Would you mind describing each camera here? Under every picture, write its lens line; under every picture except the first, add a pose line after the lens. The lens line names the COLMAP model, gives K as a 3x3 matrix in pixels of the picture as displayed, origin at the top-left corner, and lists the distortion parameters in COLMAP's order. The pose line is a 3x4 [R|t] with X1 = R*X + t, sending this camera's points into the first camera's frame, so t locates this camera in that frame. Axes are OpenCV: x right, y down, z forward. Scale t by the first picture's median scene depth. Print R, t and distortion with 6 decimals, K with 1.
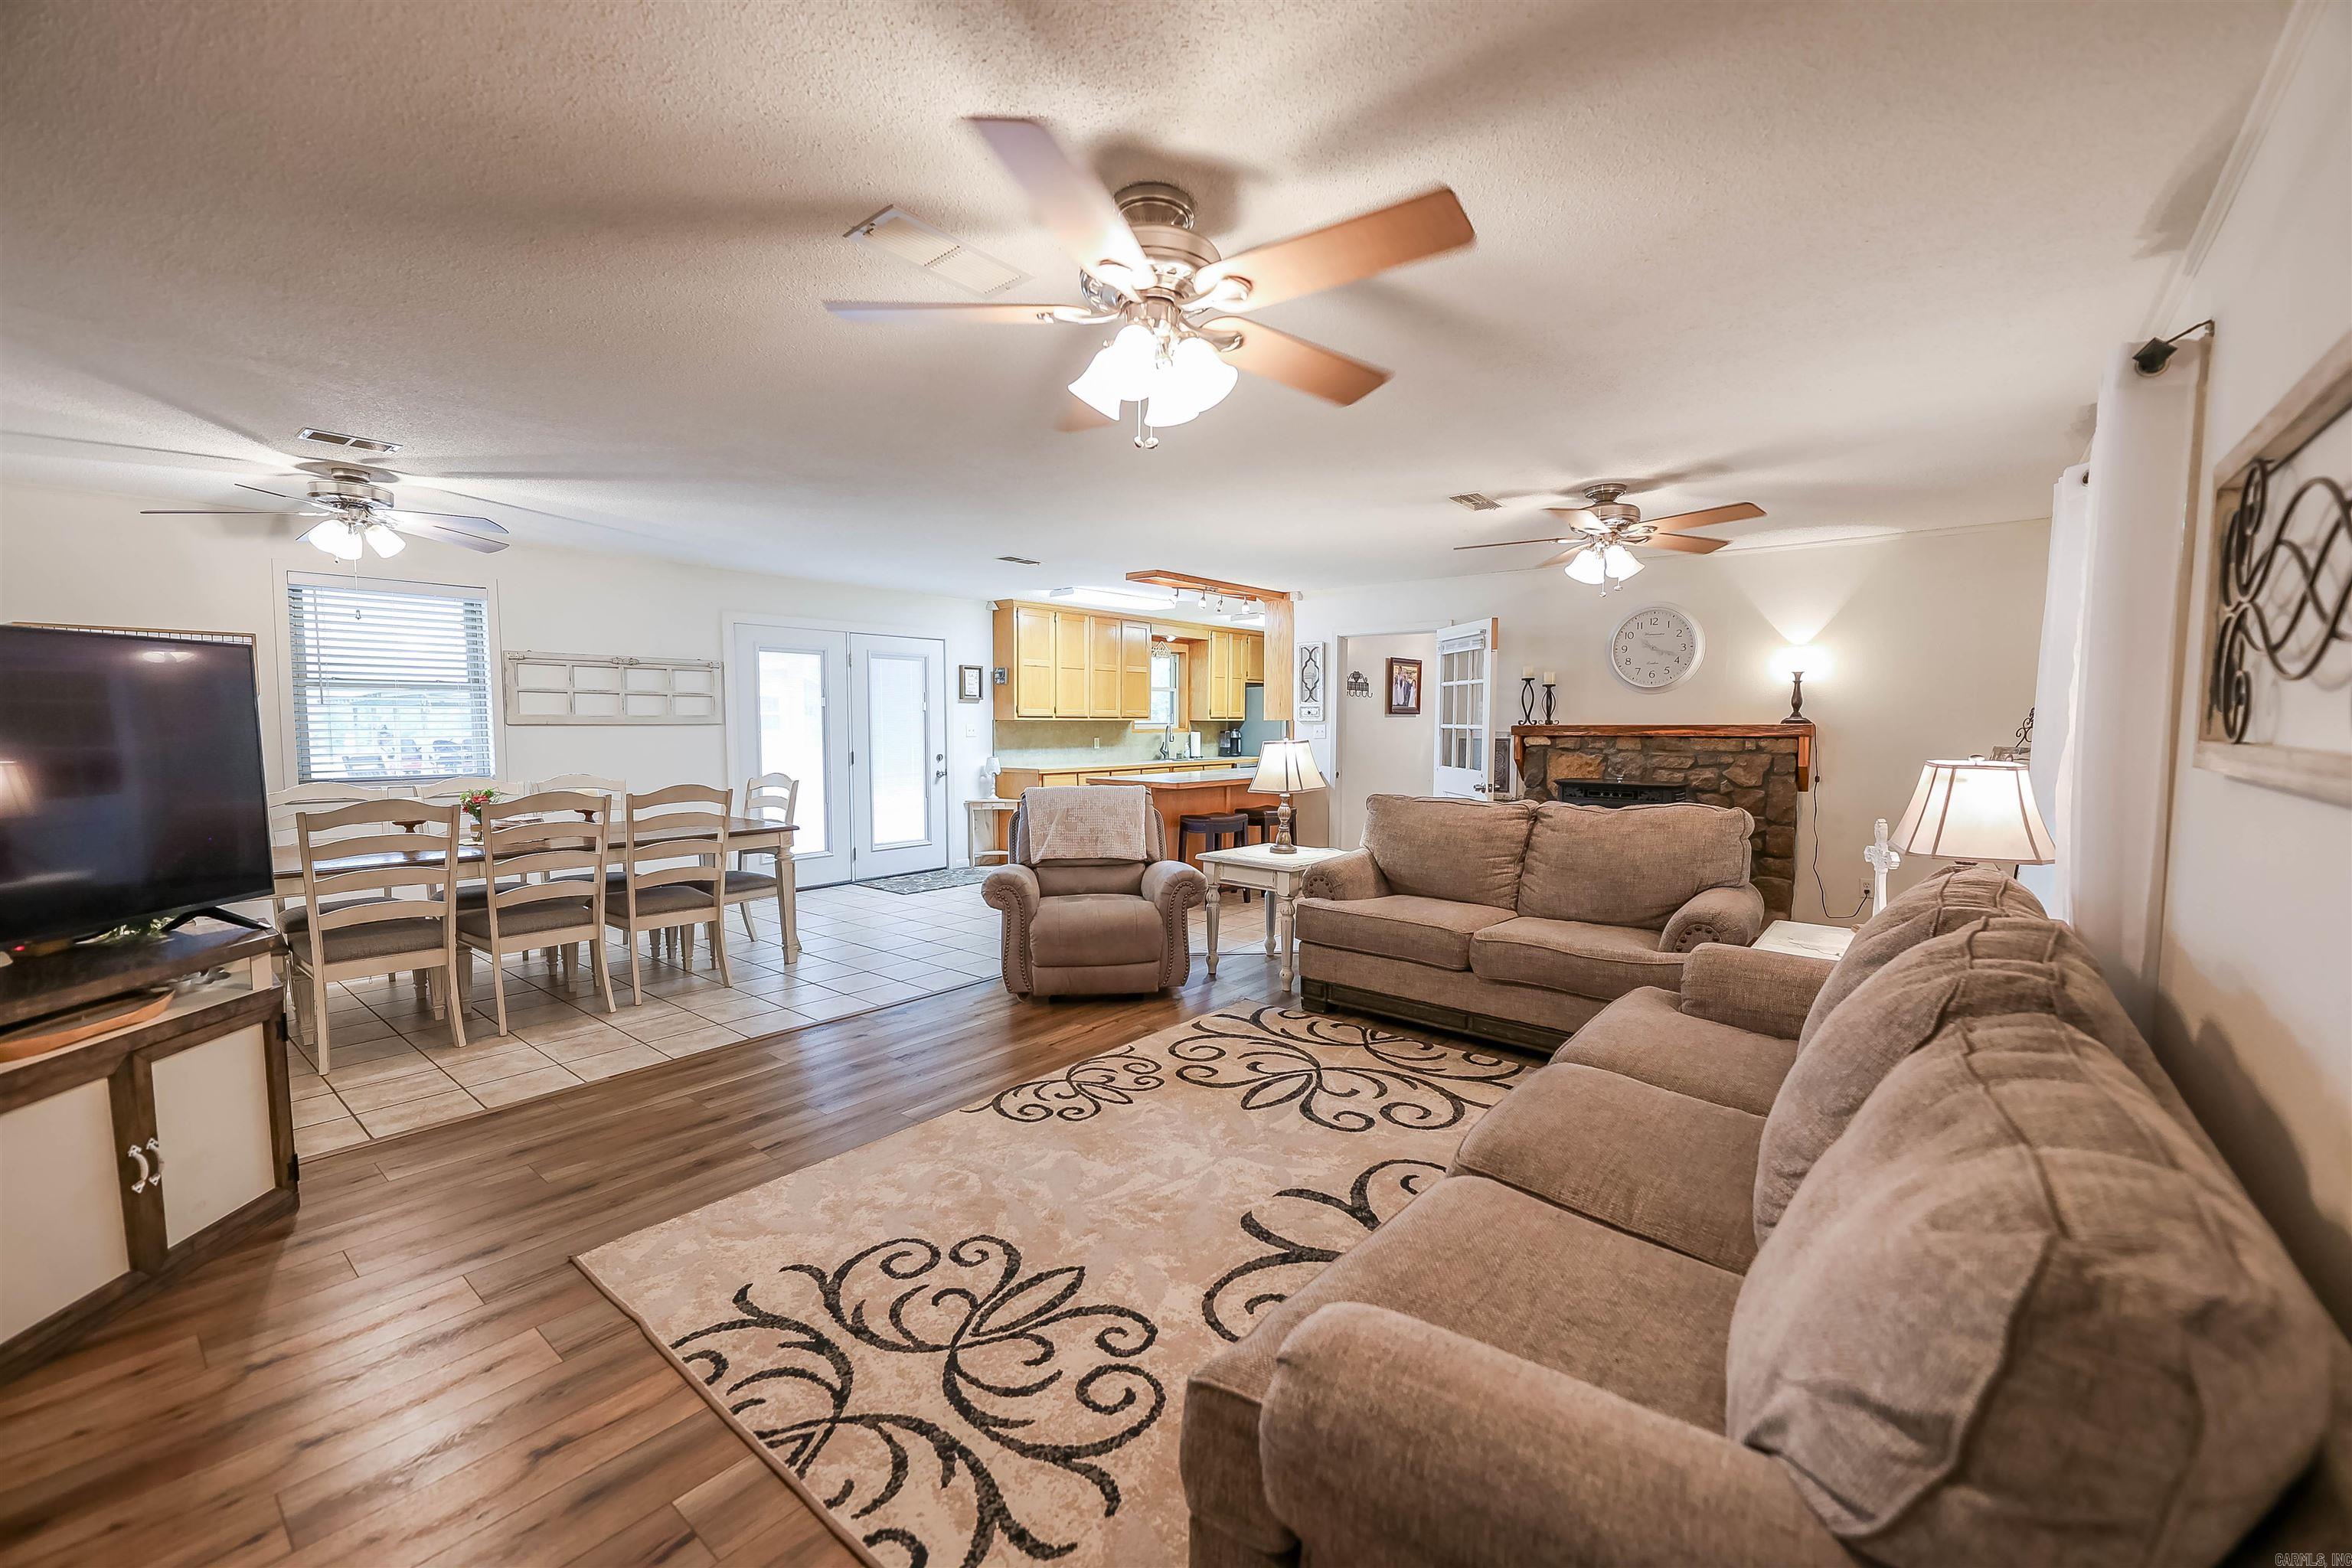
lens RADIAL K [[947.9, 0, 1169.0], [0, 947.9, 792.9], [0, 0, 1]] dist [-0.001178, -0.001499]
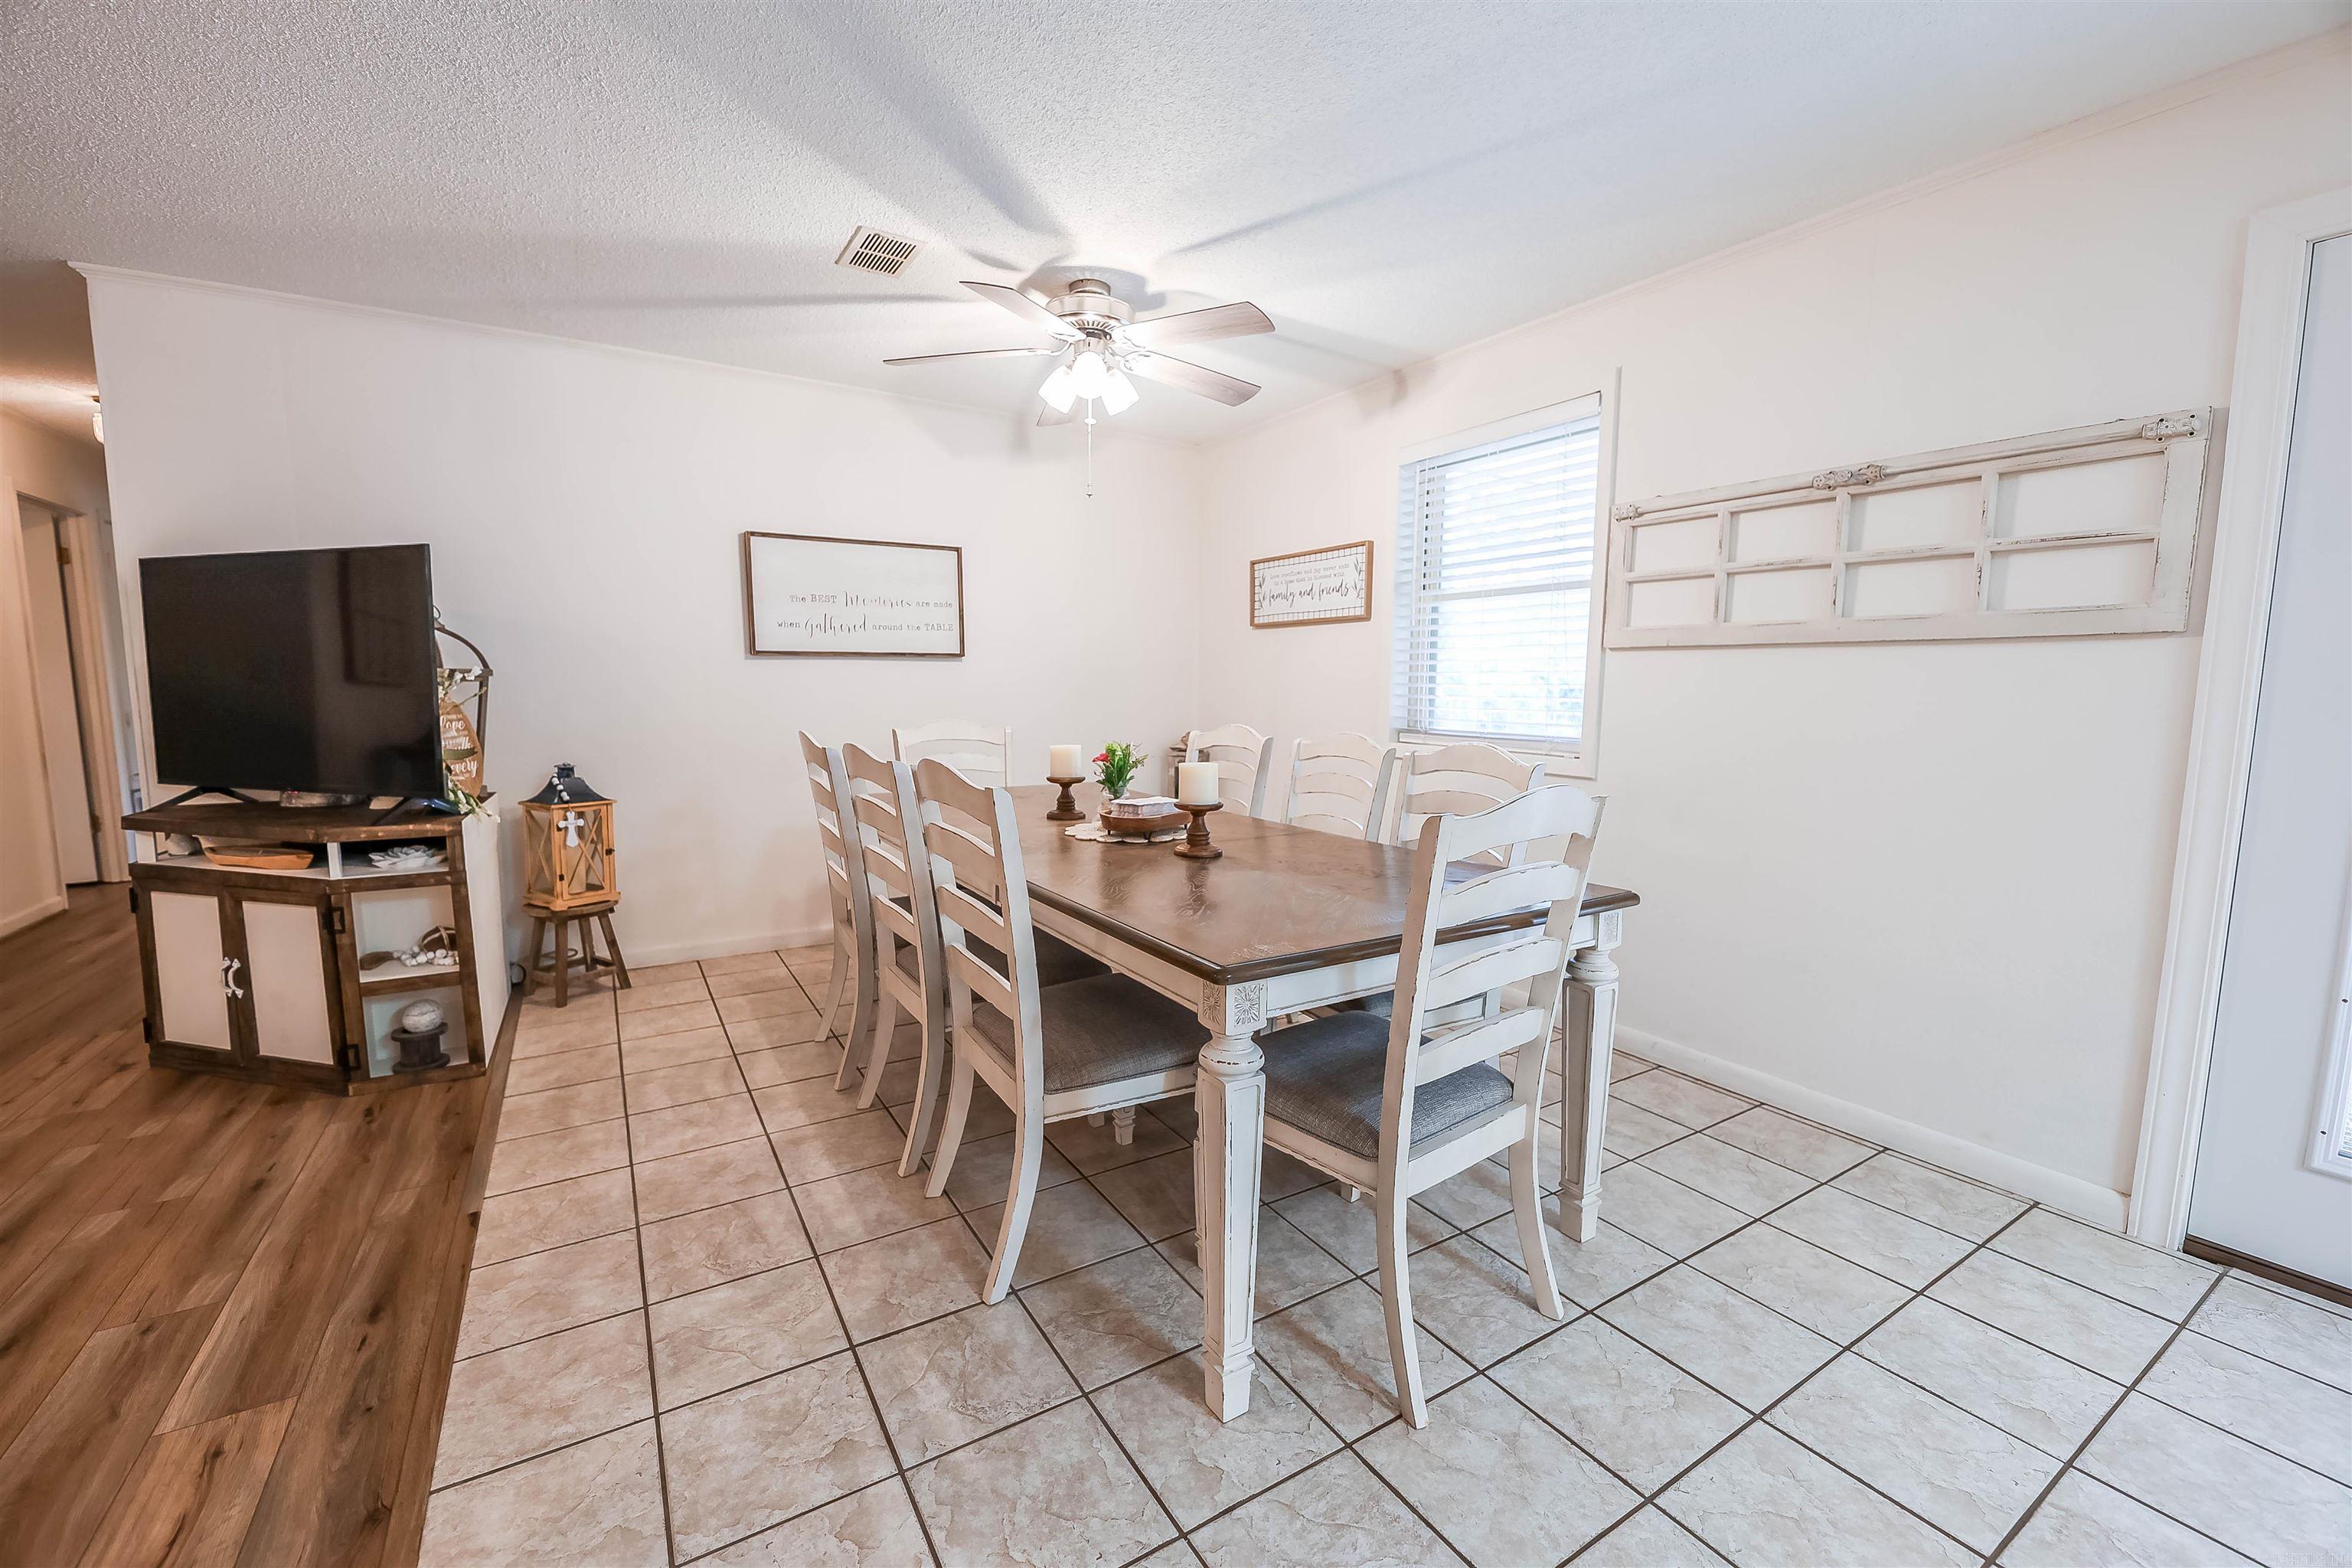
lens RADIAL K [[947.9, 0, 1180.2], [0, 947.9, 782.5], [0, 0, 1]] dist [-0.001178, -0.001499]
pose [[-0.317095, 0.097127, -0.943407, -0.118463], [-0.081300, 0.988296, 0.129075, -0.046885], [0.944903, 0.117628, -0.305487, 0.936906]]
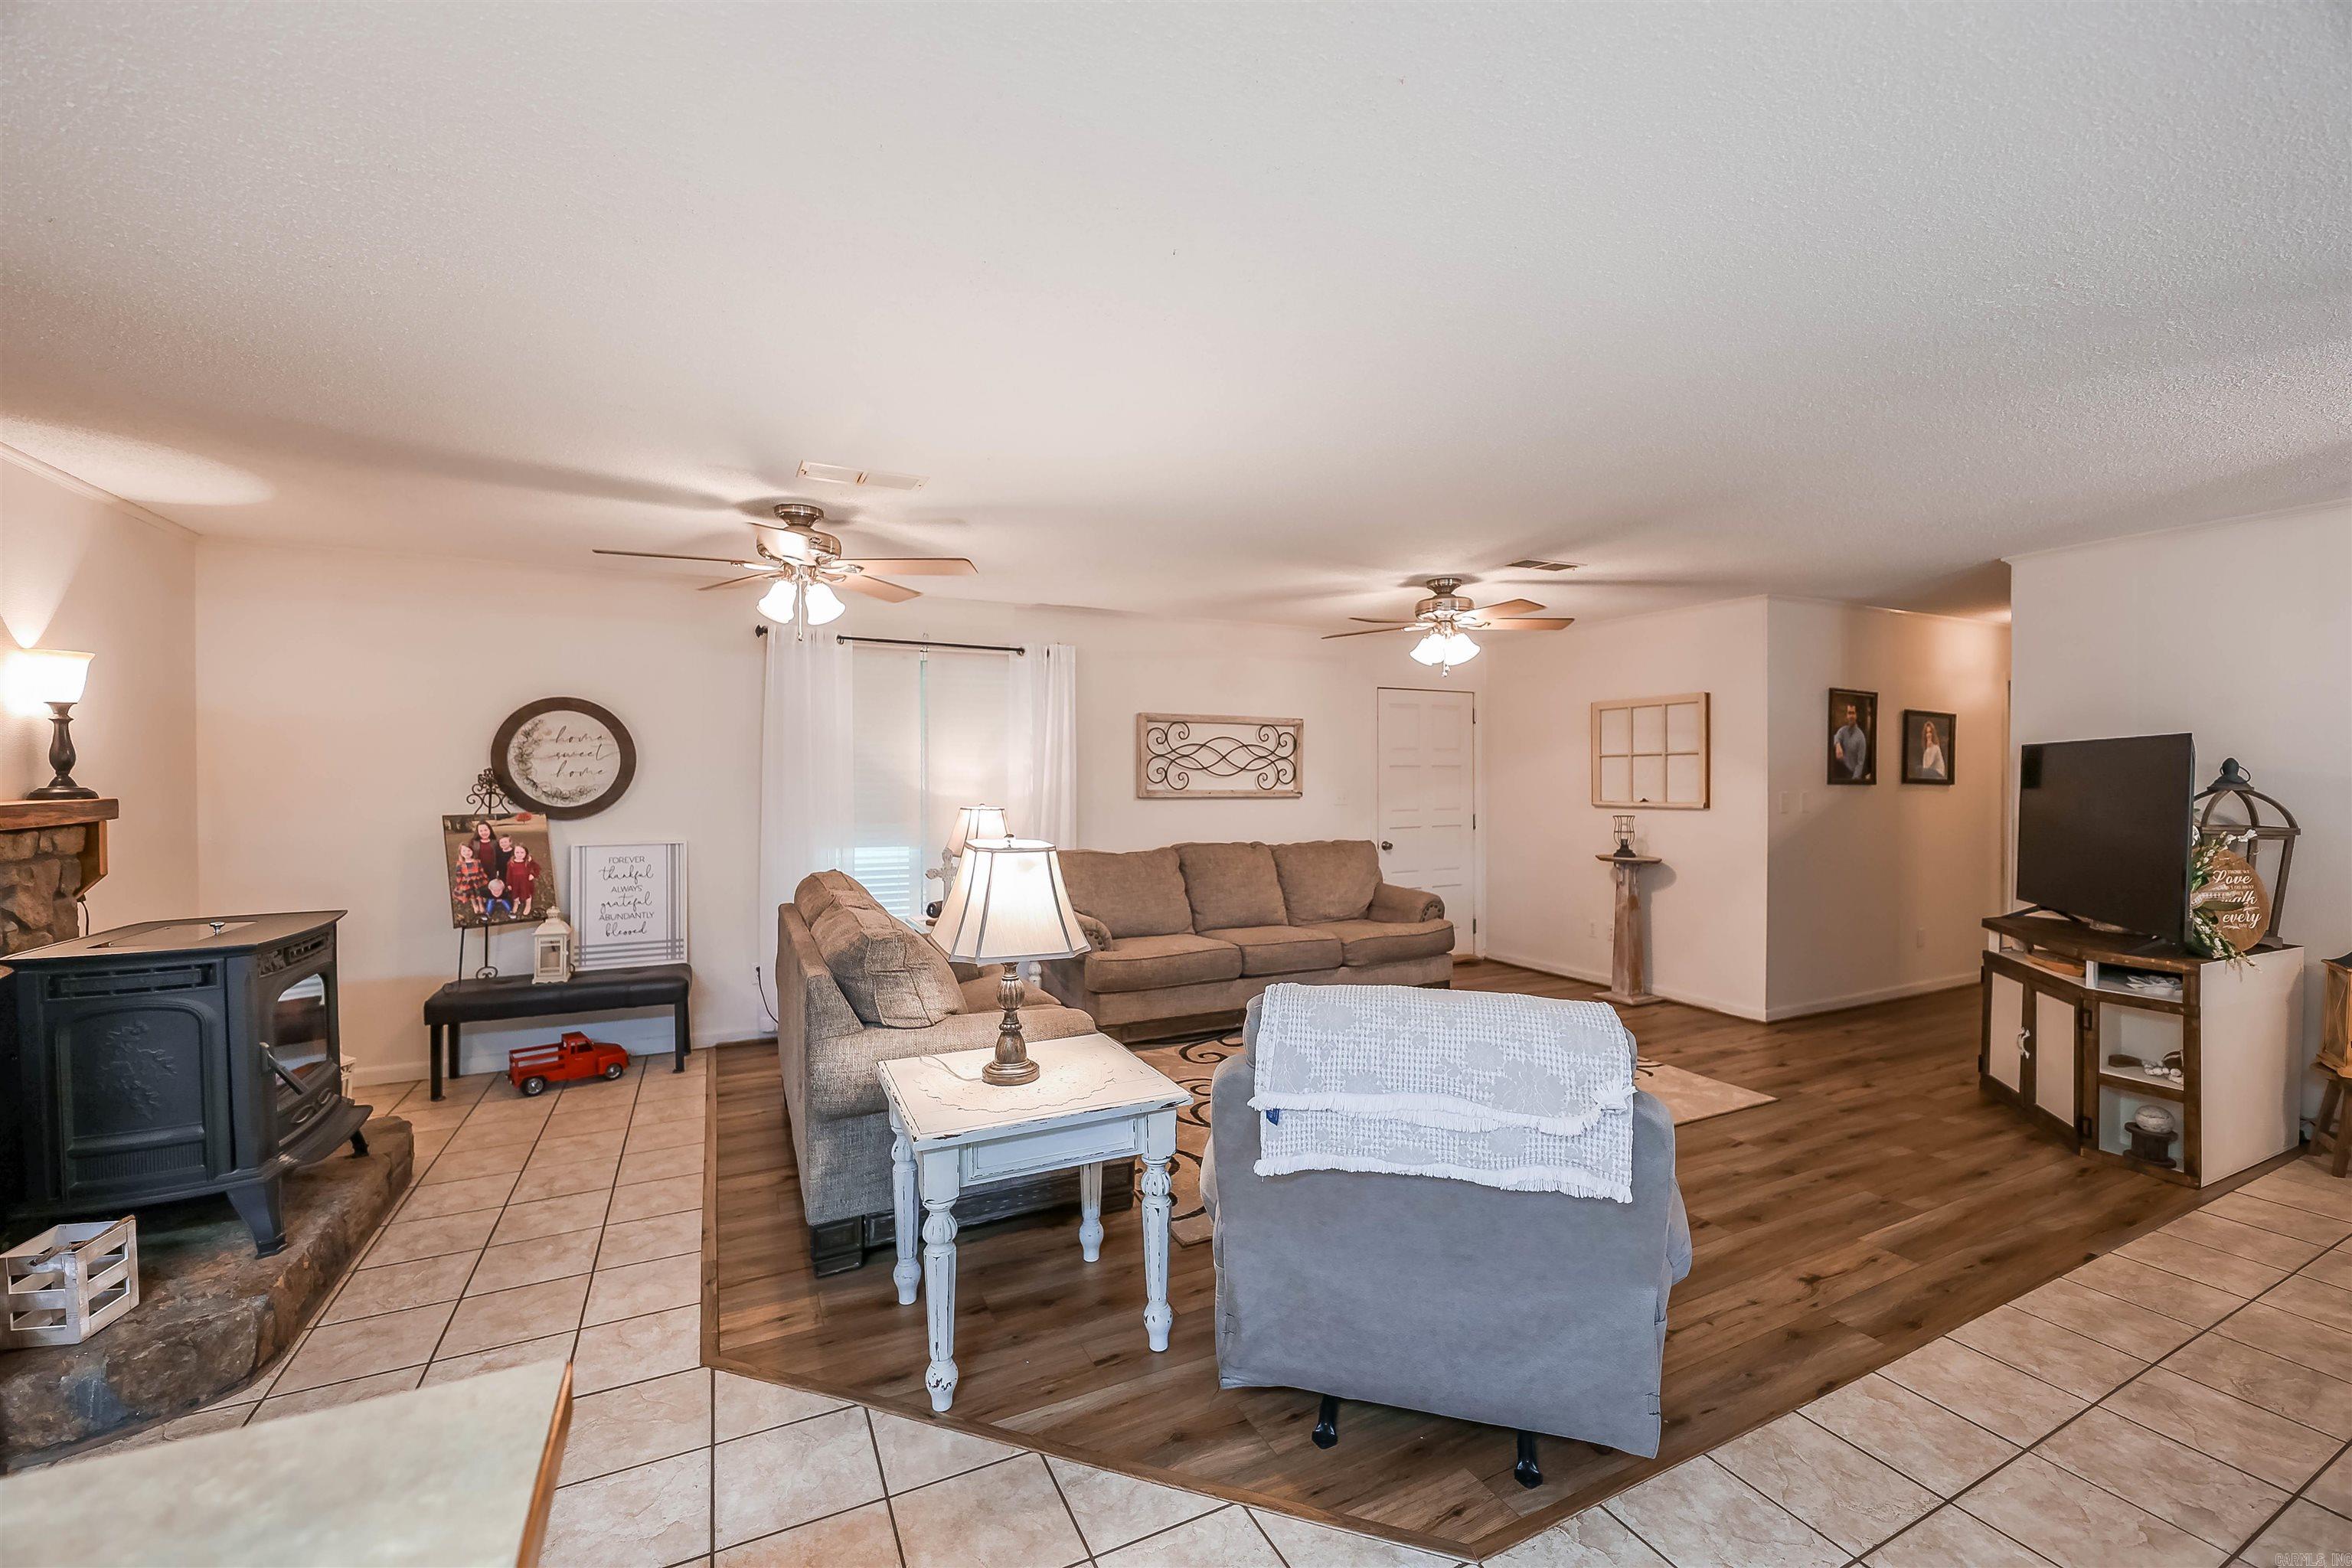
lens RADIAL K [[947.9, 0, 1172.8], [0, 947.9, 787.5], [0, 0, 1]] dist [-0.001178, -0.001499]
pose [[-0.913093, -0.007277, 0.407687, -0.126470], [0.028919, 0.996167, 0.082552, -0.101772], [-0.406725, 0.087168, -0.909382, 1.187019]]
